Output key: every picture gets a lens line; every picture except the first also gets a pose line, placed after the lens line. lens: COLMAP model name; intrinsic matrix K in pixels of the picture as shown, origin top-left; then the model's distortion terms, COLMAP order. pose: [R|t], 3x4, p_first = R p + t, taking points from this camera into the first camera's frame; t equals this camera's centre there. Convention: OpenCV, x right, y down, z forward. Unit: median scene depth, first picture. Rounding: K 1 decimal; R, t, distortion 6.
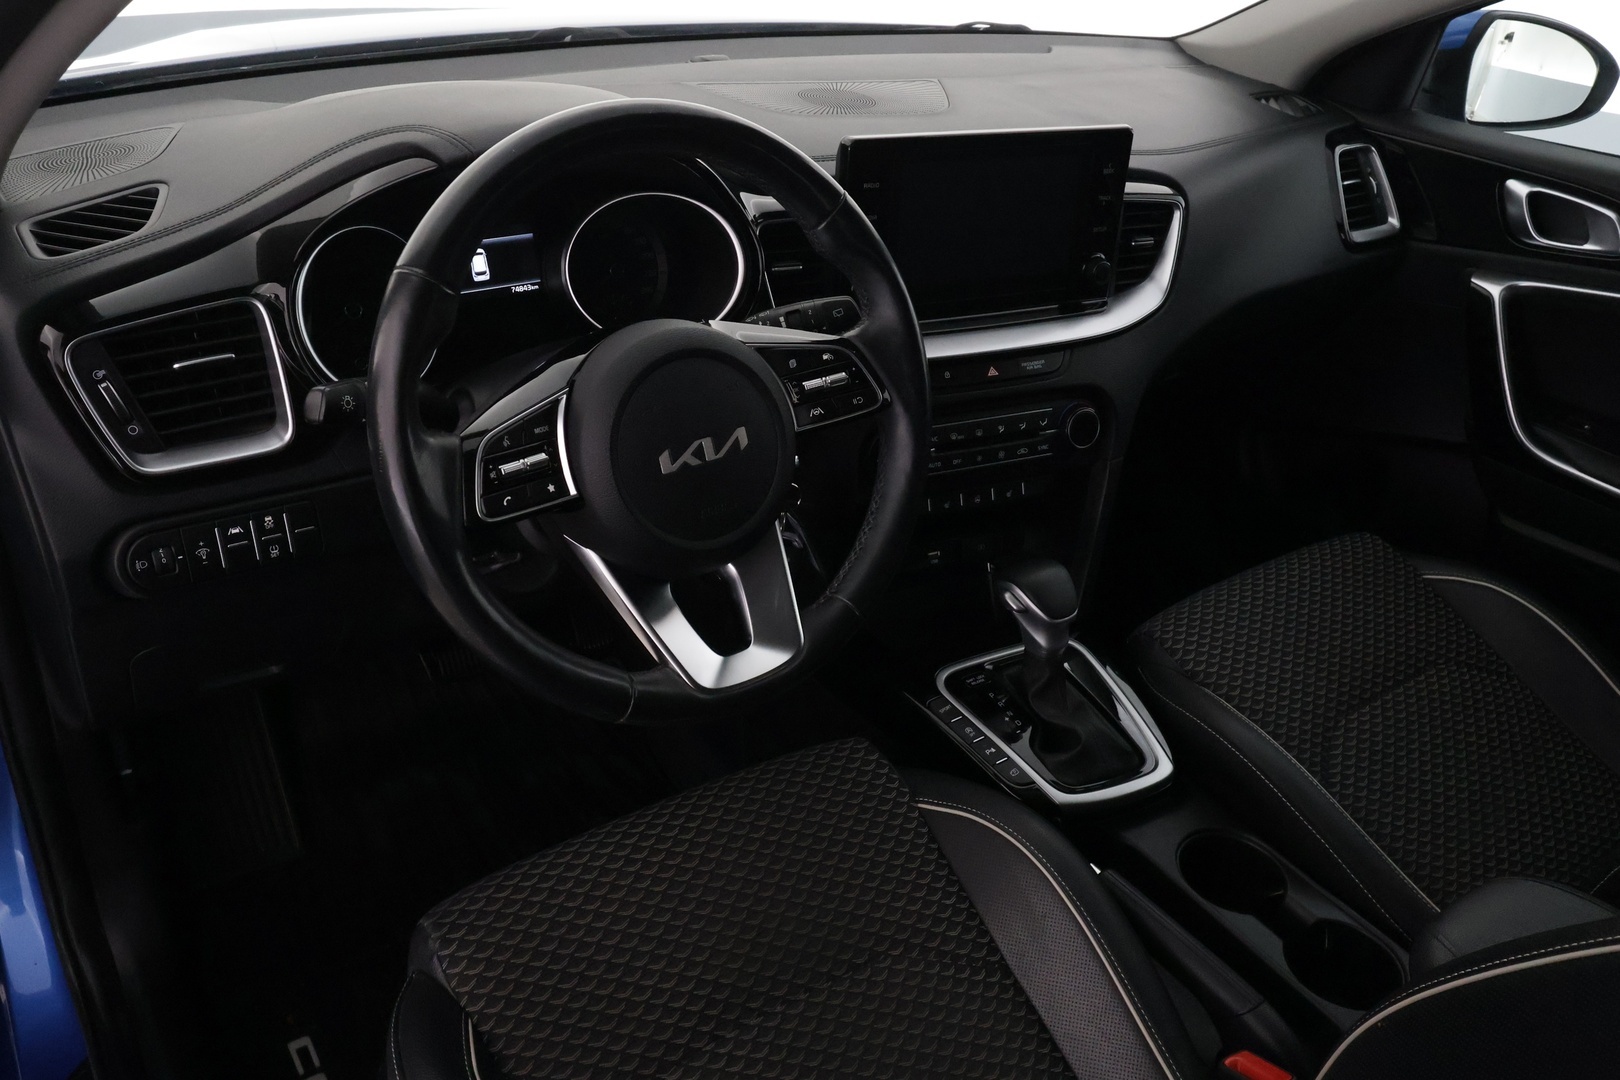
lens RADIAL K [[1264.1, 0, 812.1], [0, 1264.1, 540.8], [0, 0, 1]] dist [0.034262, -0.005034]
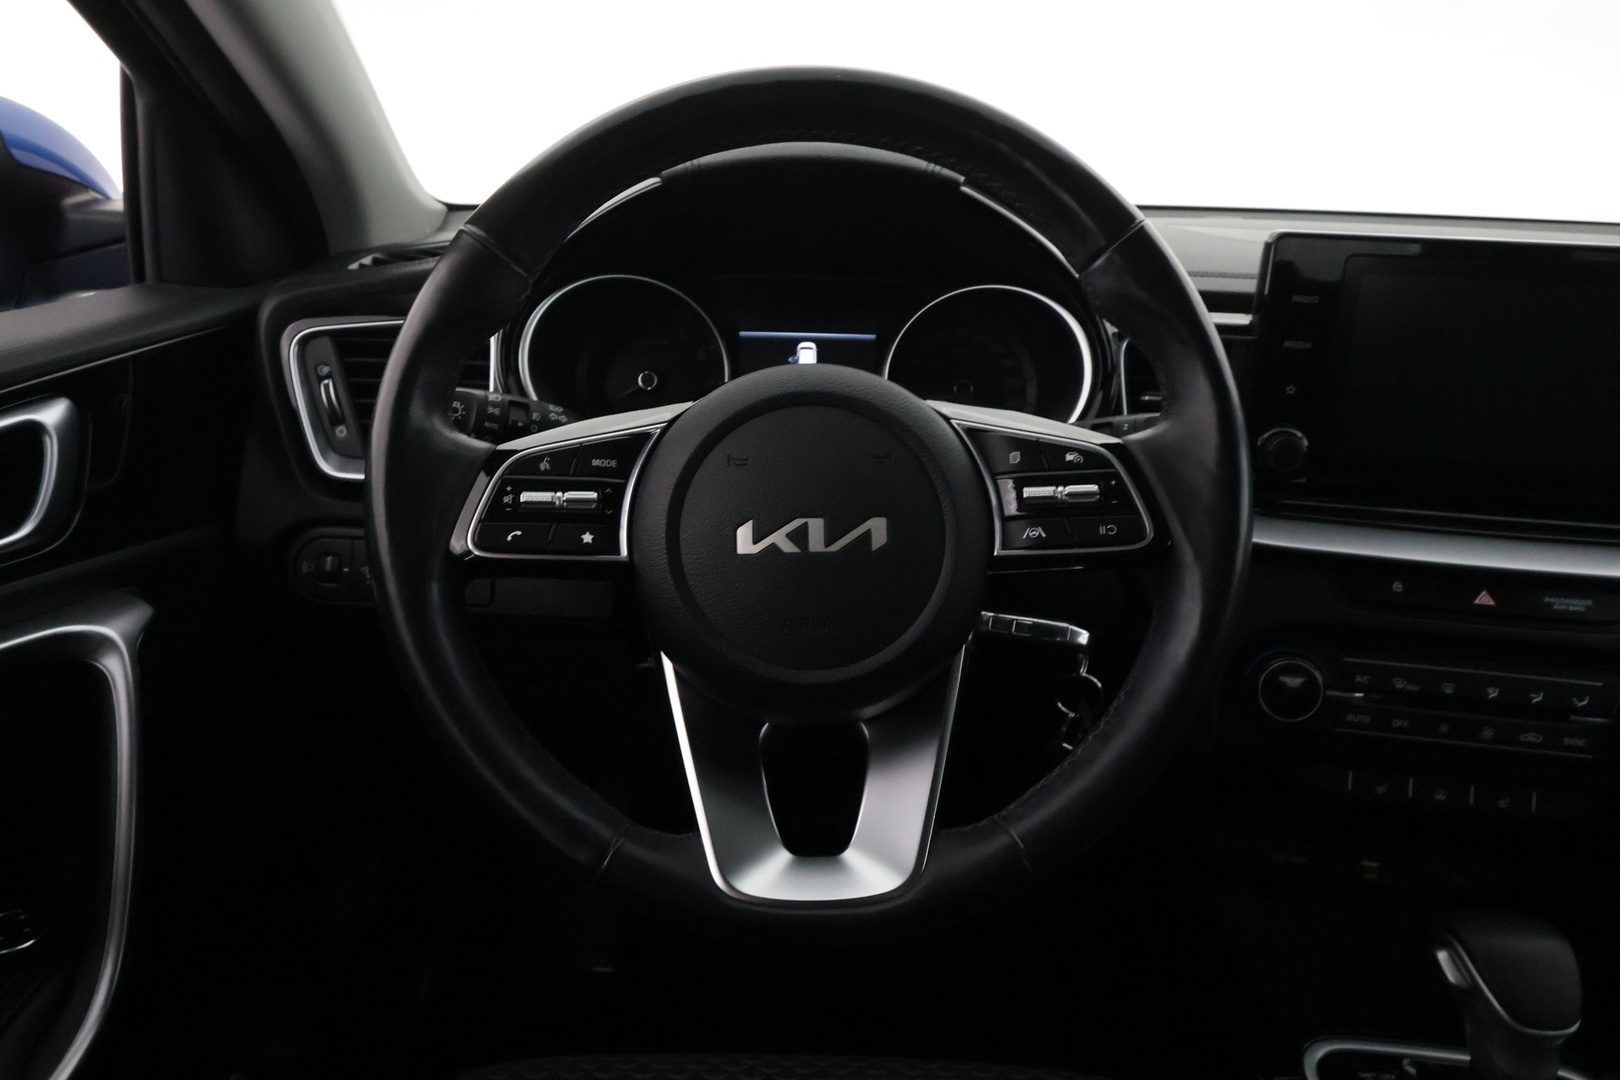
lens RADIAL K [[1102.8, 0, 812.9], [0, 1102.8, 540.2], [0, 0, 1]] dist [0.000861, -0.001088]
pose [[0.817281, 0.149970, -0.556381, 0.169035], [-0.270805, 0.952234, -0.141122, 0.009437], [0.508641, 0.266007, 0.818856, 0.355761]]
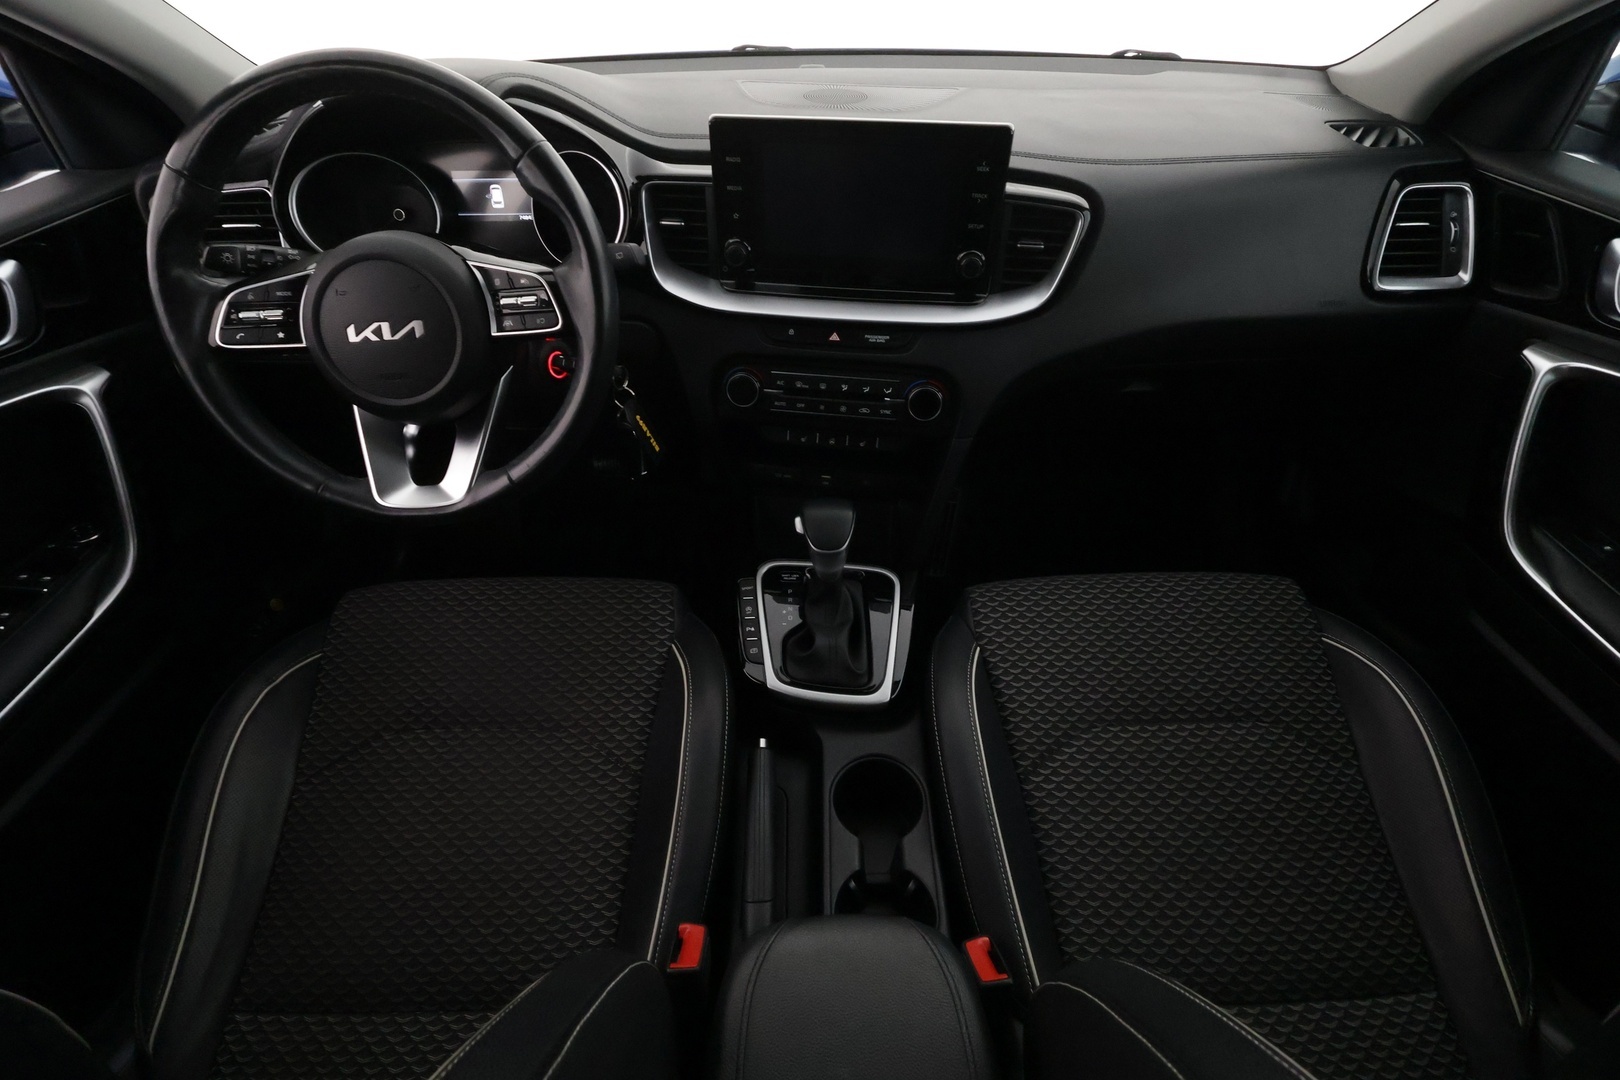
lens RADIAL K [[746.8, 0, 808.8], [0, 746.8, 540.1], [0, 0, 1]] dist [0.002654, 0.001757]
pose [[0.824479, 0.307788, -0.474869, 0.509633], [-0.234563, 0.949544, 0.208197, -0.091453], [0.514990, -0.060268, 0.855075, 0.368560]]
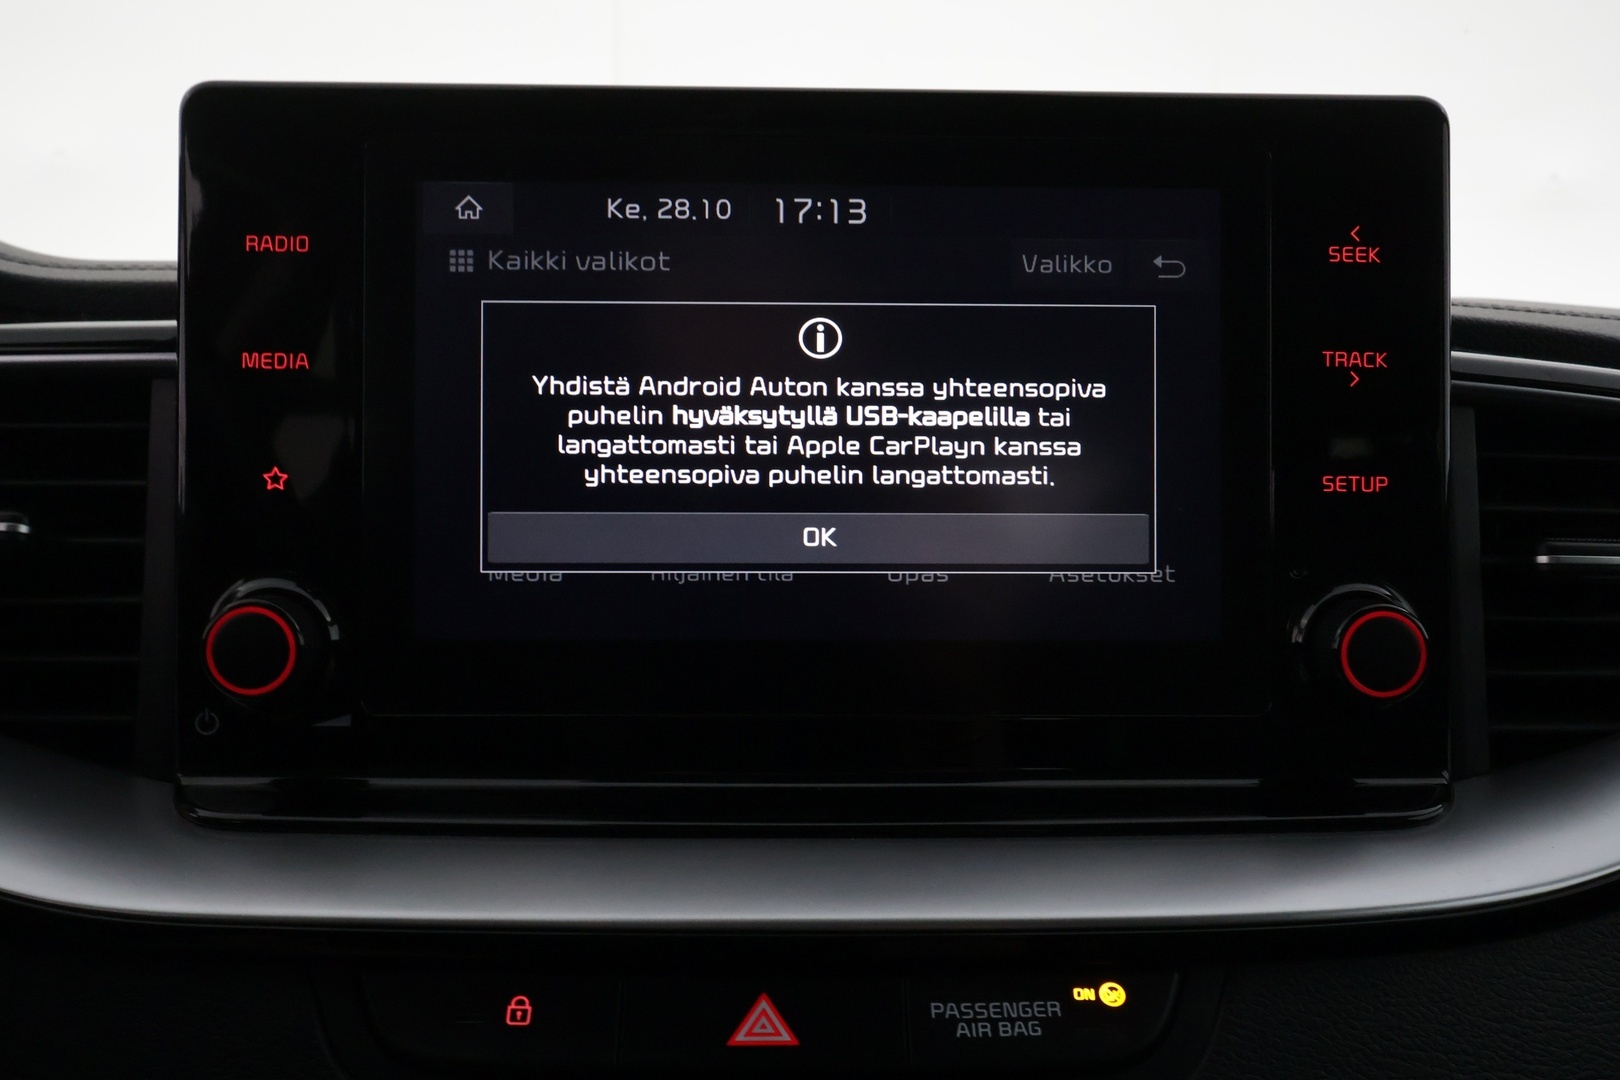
lens RADIAL K [[1264.1, 0, 862.1], [0, 1264.1, 529.8], [0, 0, 1]] dist [0.034262, -0.005034]
pose [[0.902157, -0.037018, -0.429817, 0.253014], [-0.164805, 0.891174, -0.422667, -0.118719], [0.398688, 0.452148, 0.797878, 0.785584]]
